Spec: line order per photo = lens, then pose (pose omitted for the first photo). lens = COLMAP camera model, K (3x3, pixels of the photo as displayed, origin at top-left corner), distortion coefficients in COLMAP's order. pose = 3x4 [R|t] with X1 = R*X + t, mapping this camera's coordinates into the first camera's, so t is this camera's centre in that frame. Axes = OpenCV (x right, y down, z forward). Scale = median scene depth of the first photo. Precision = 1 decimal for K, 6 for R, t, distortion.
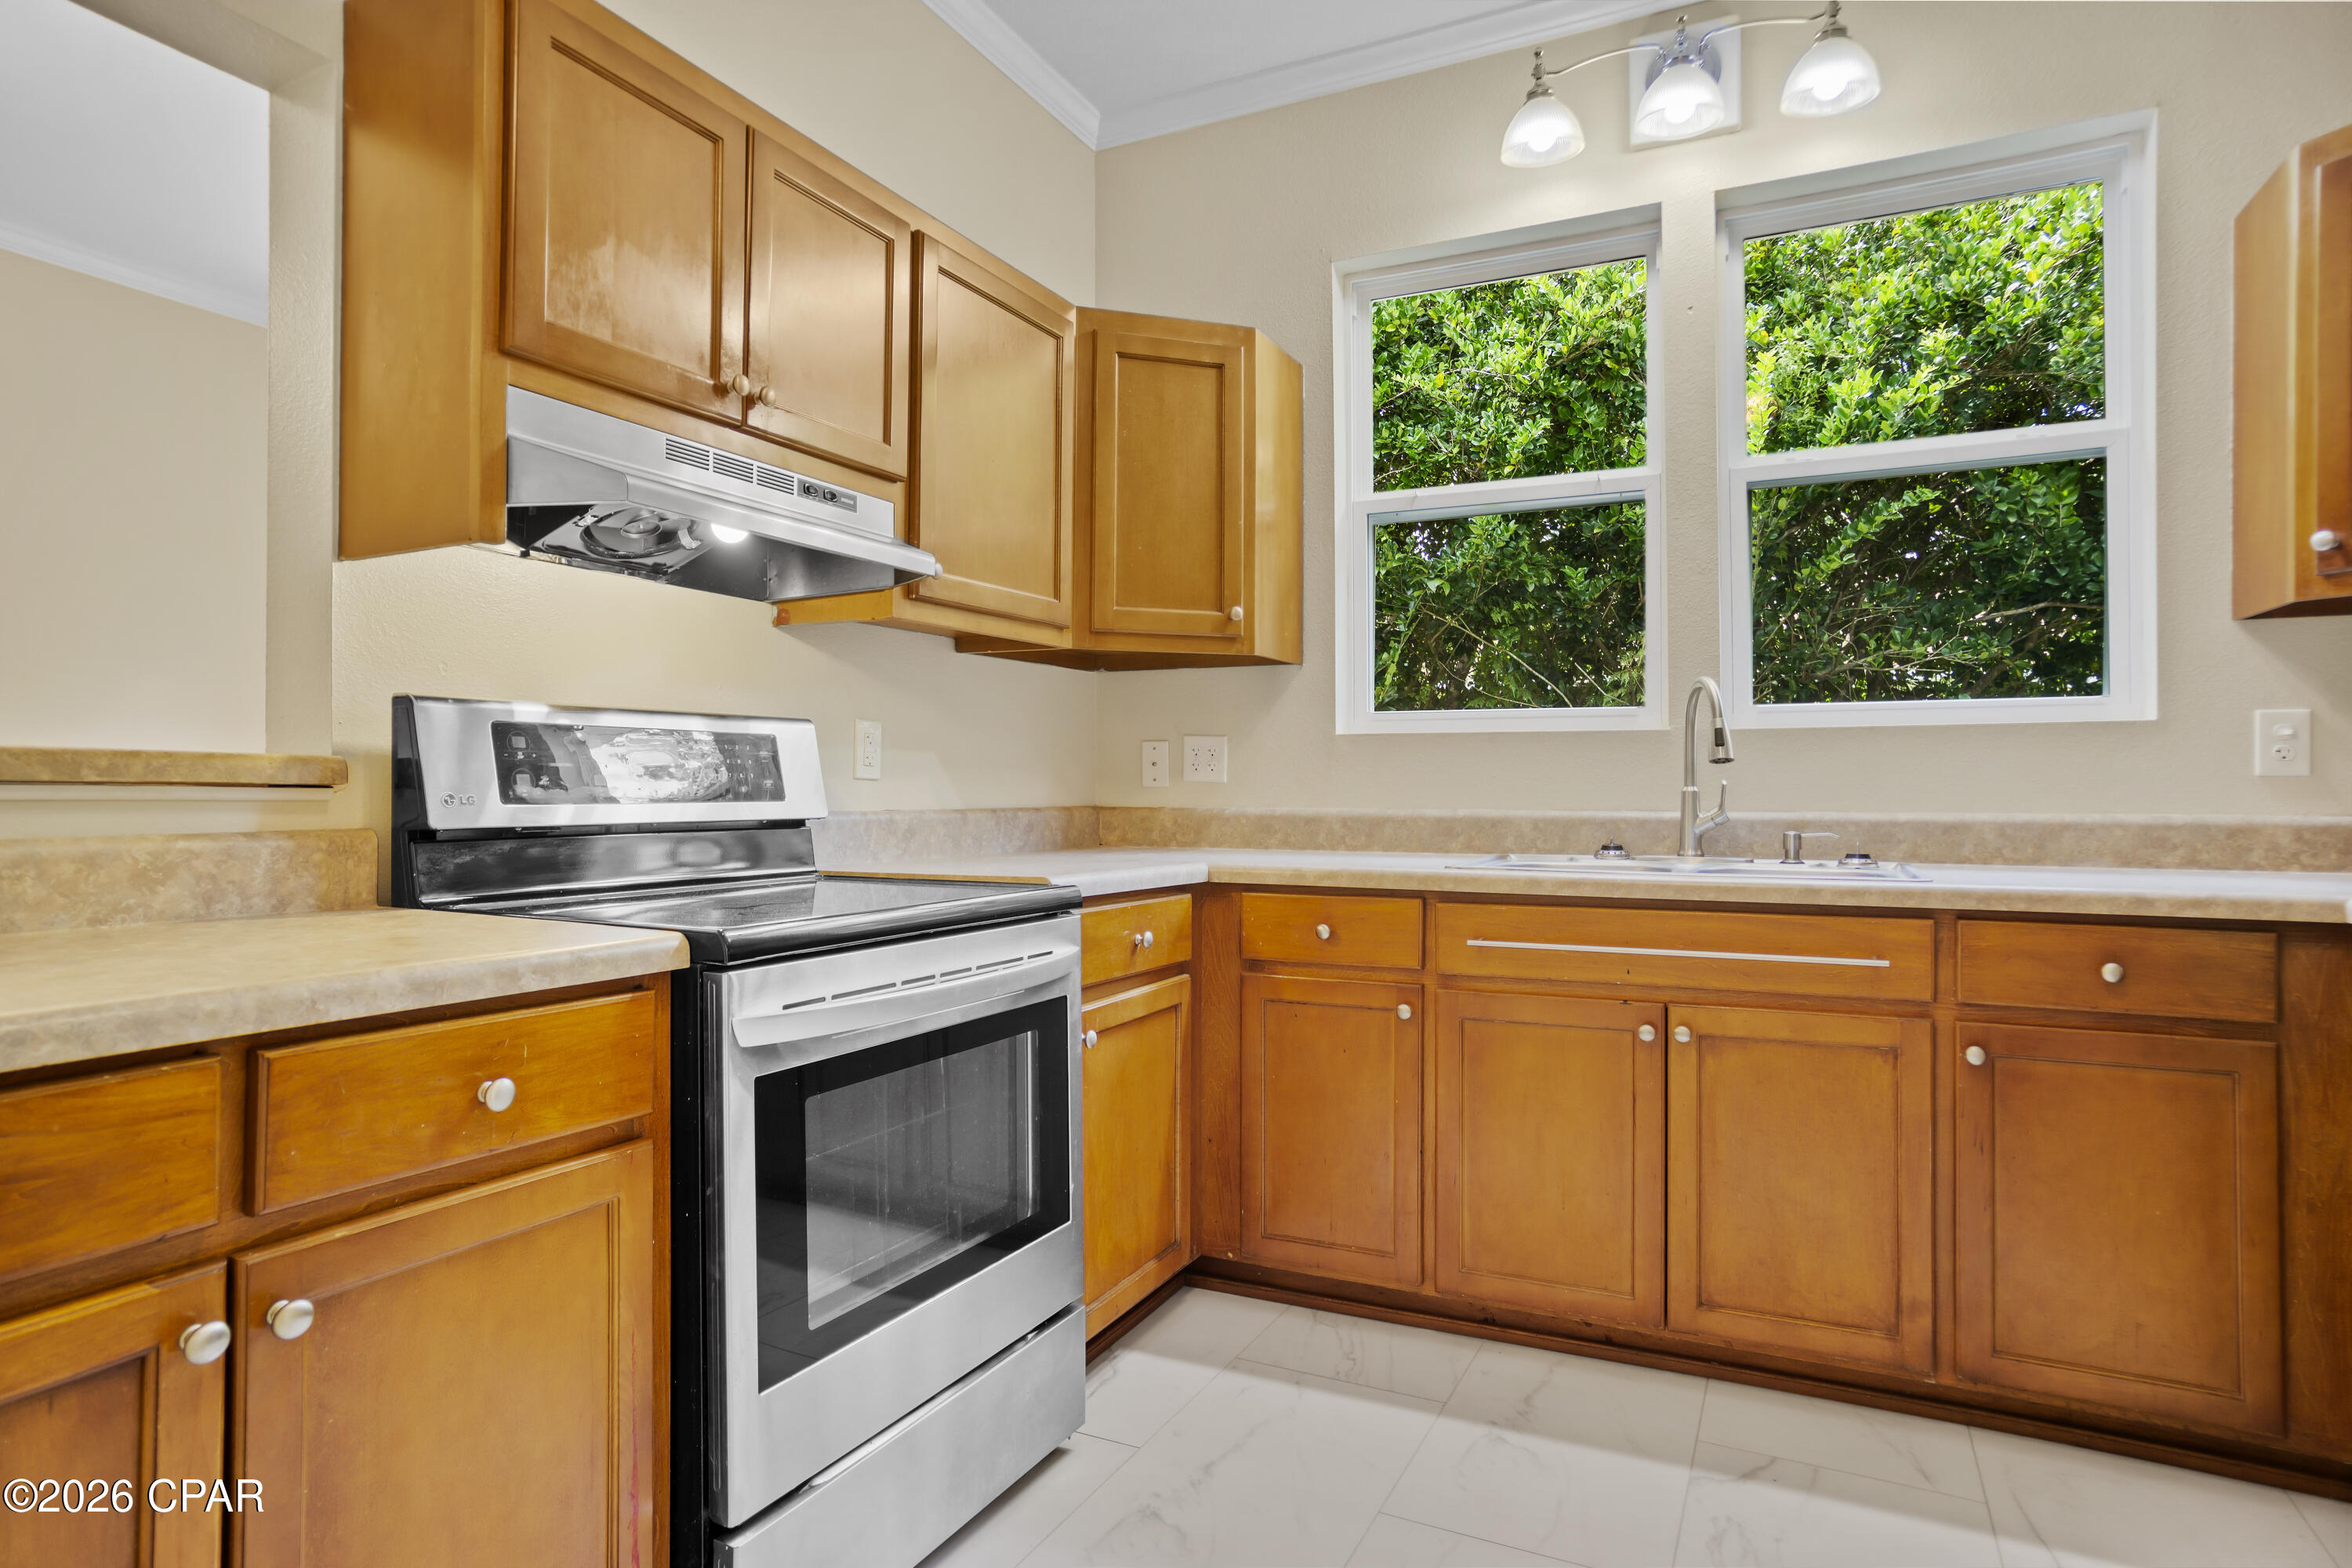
lens RADIAL K [[1270.7, 0, 1169.8], [0, 1270.7, 774.1], [0, 0, 1]] dist [-0.052890, 0.036222]
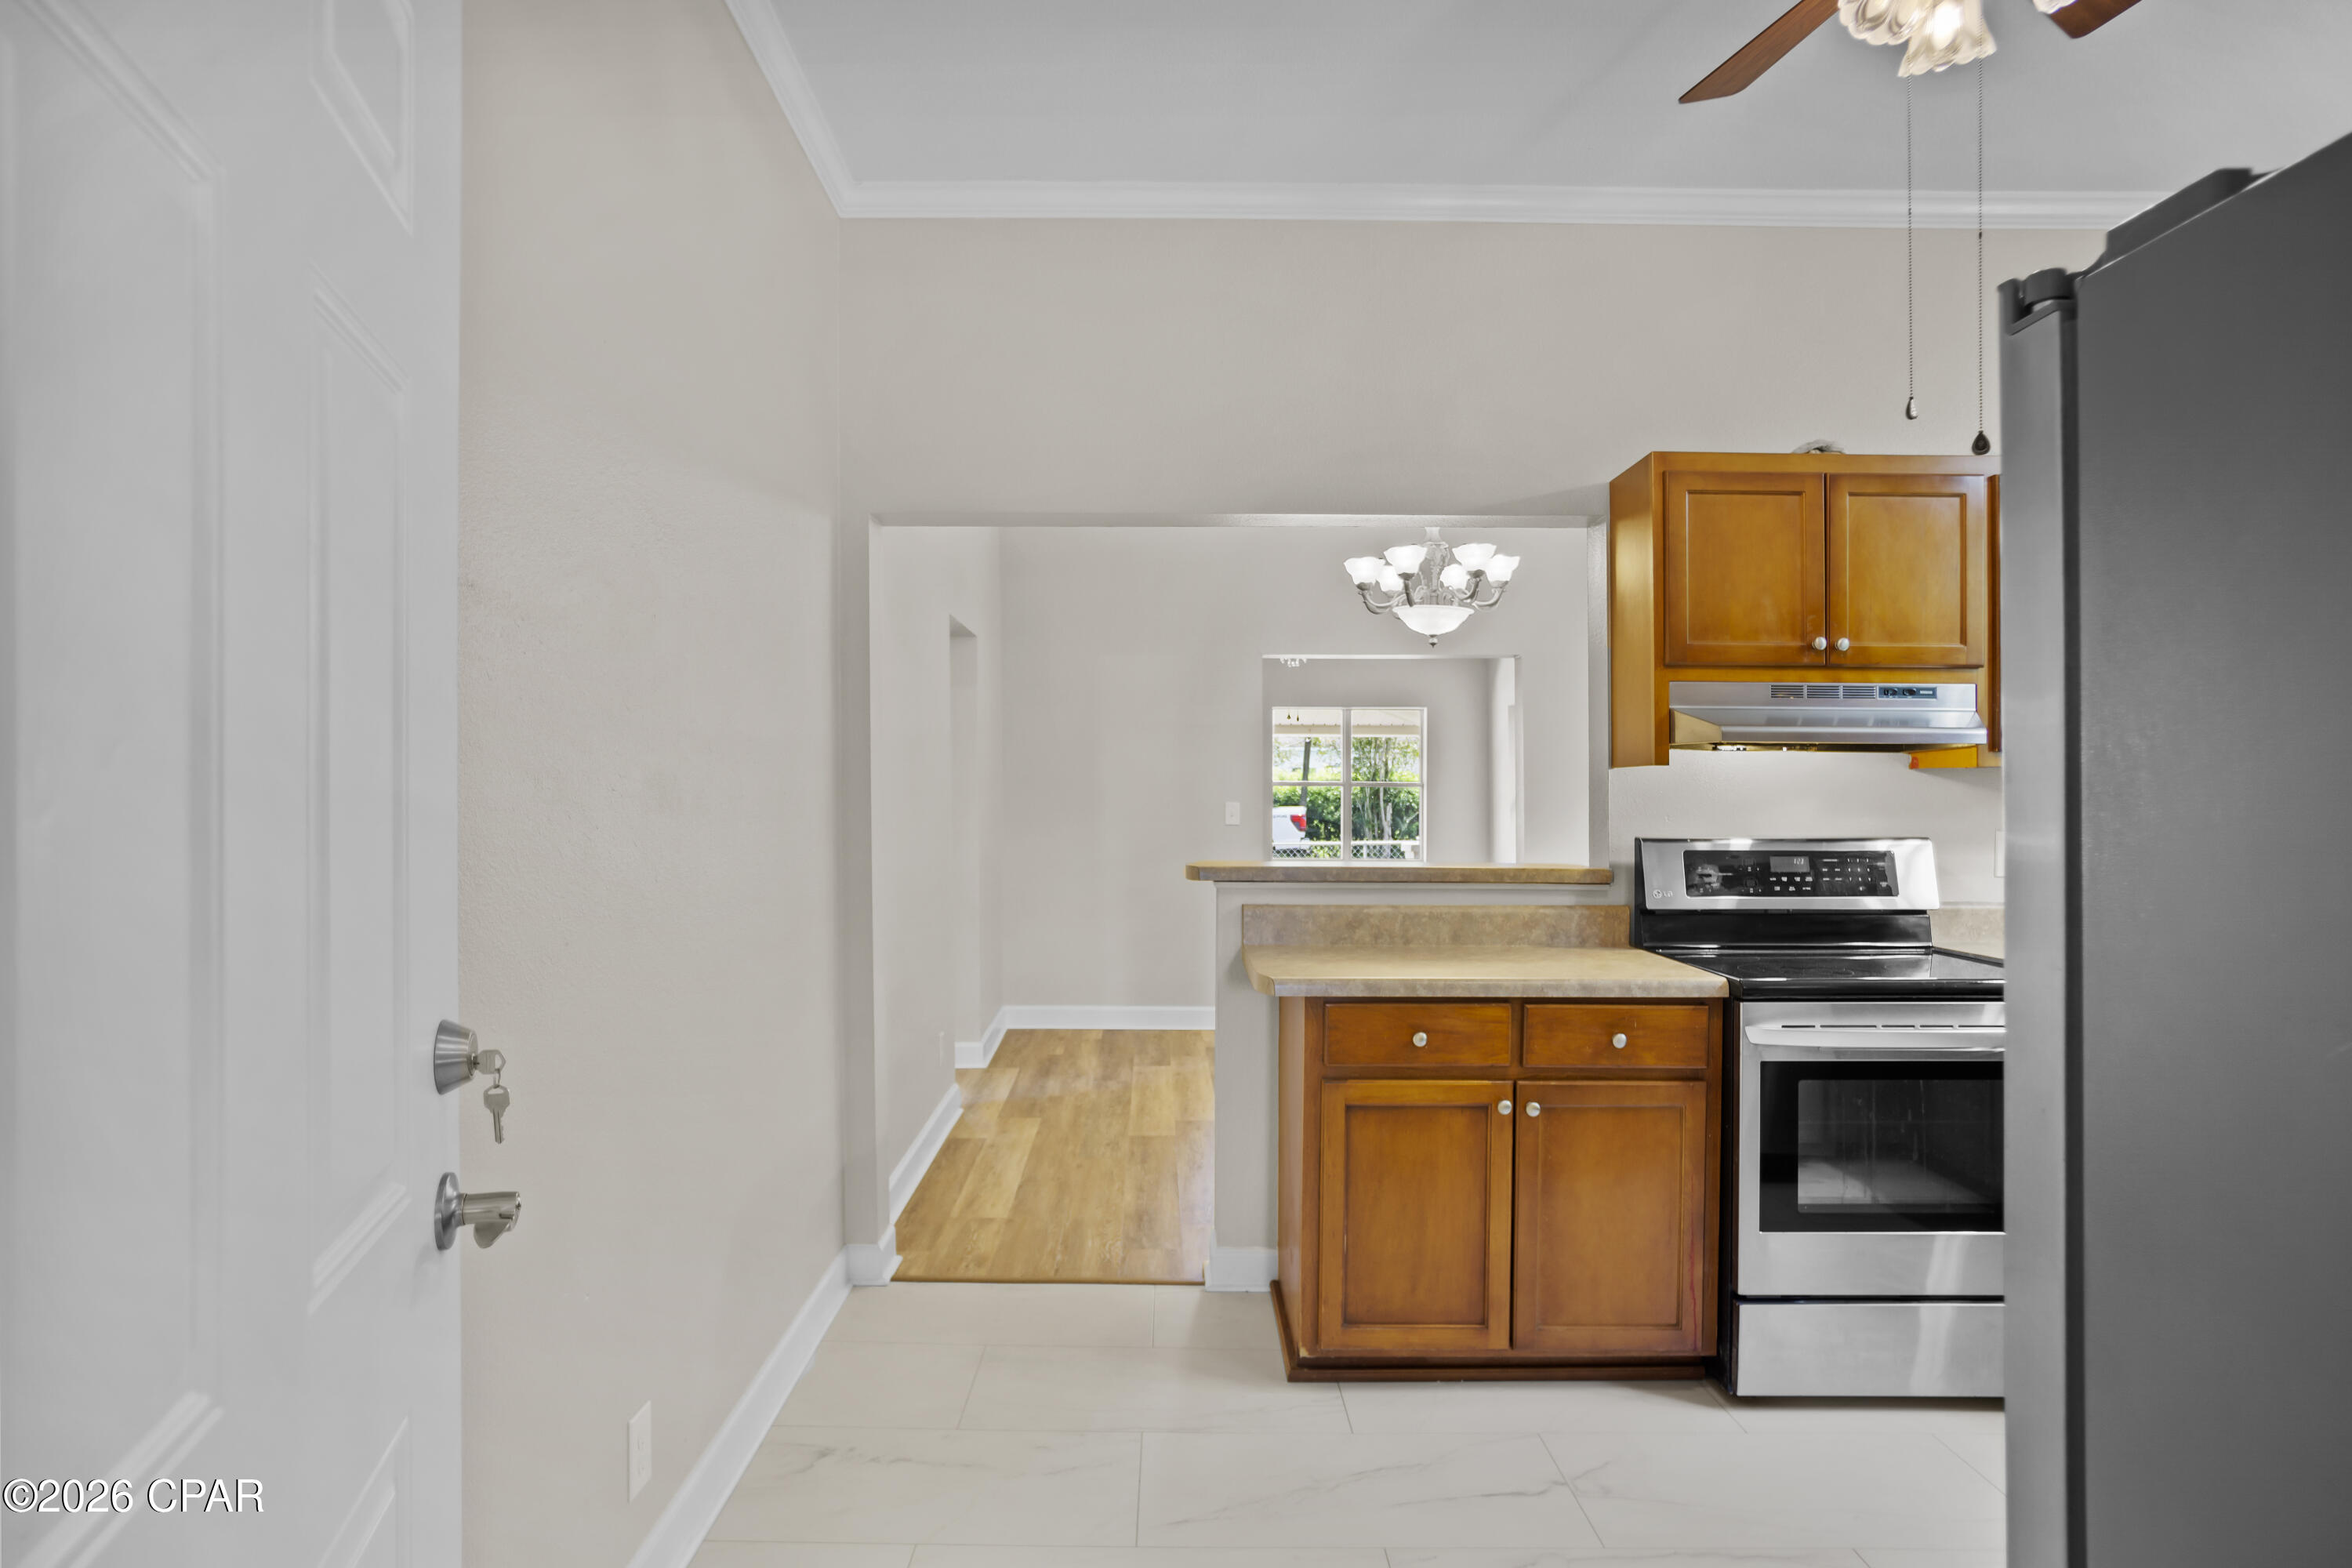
lens RADIAL K [[1270.7, 0, 1161.3], [0, 1270.7, 793.2], [0, 0, 1]] dist [-0.052890, 0.036222]
pose [[0.450459, -0.003584, -0.892790, 0.626538], [0.007851, 0.999969, -0.000053, -0.108952], [0.892763, -0.006985, 0.450473, -0.419079]]
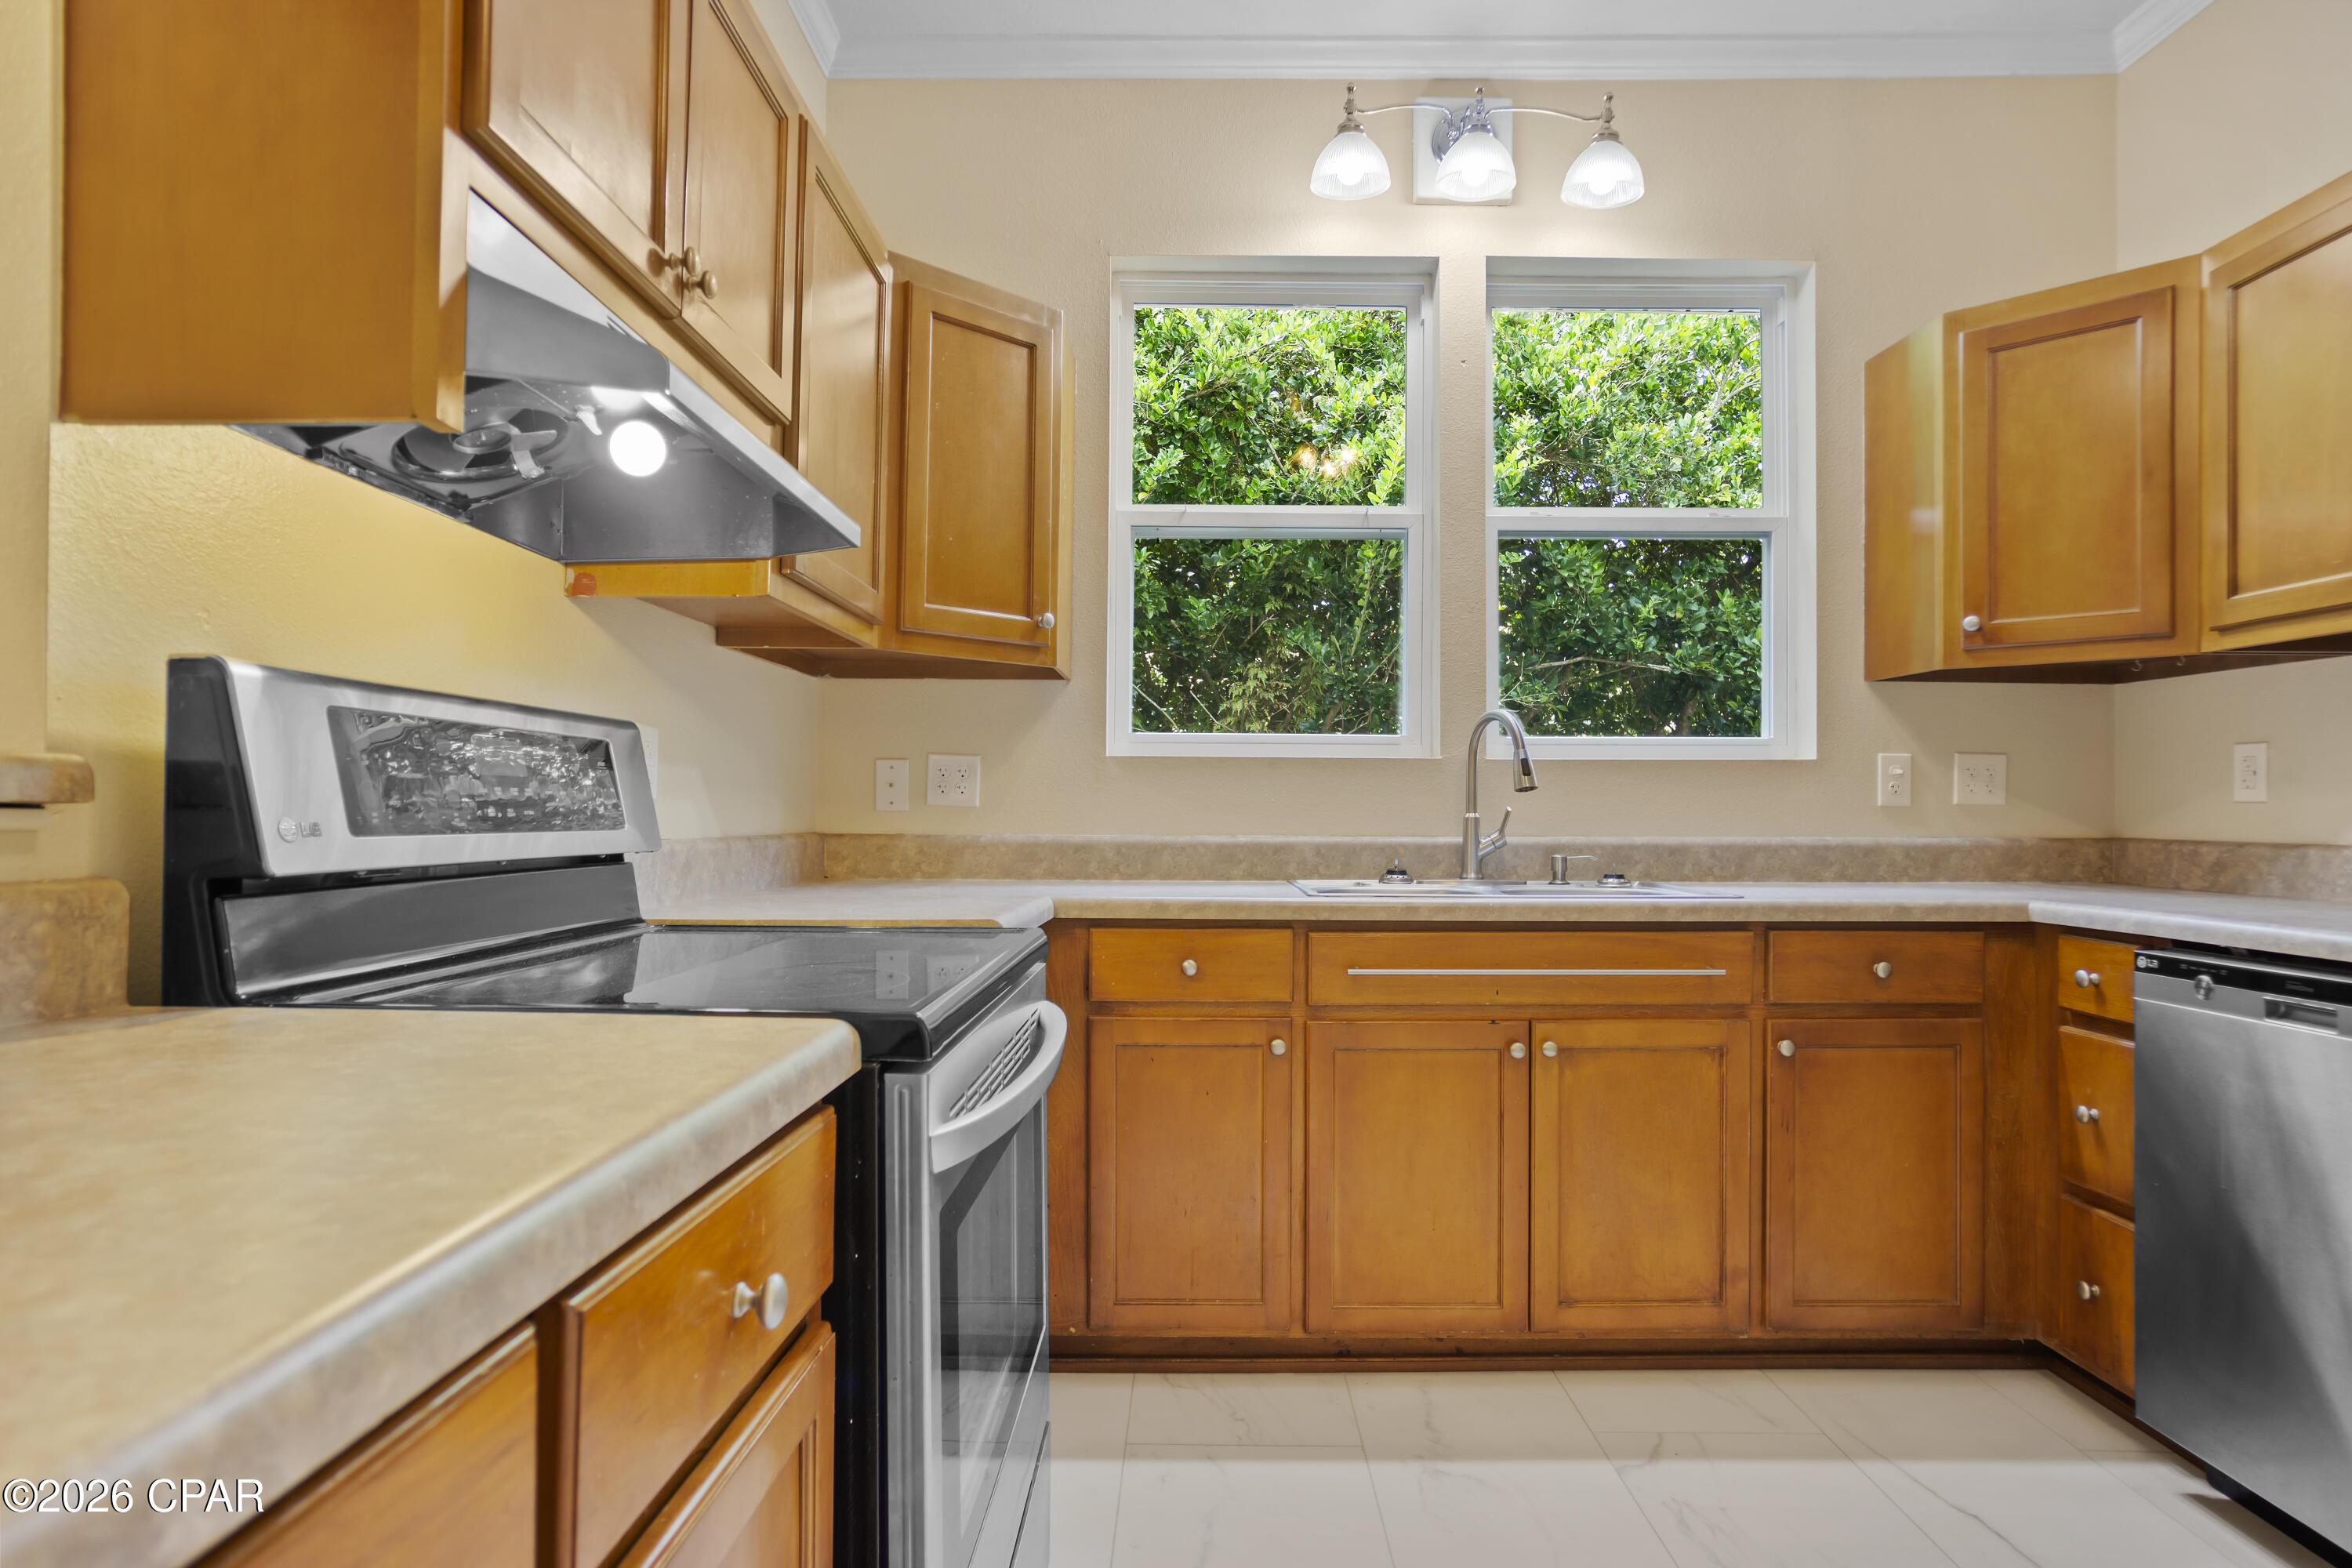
lens RADIAL K [[1270.7, 0, 1160.7], [0, 1270.7, 793.4], [0, 0, 1]] dist [-0.052890, 0.036222]
pose [[0.900544, 0.010158, 0.434647, -0.360630], [-0.008545, 0.999947, -0.005665, 0.002084], [-0.434681, 0.001387, 0.900583, 0.197807]]
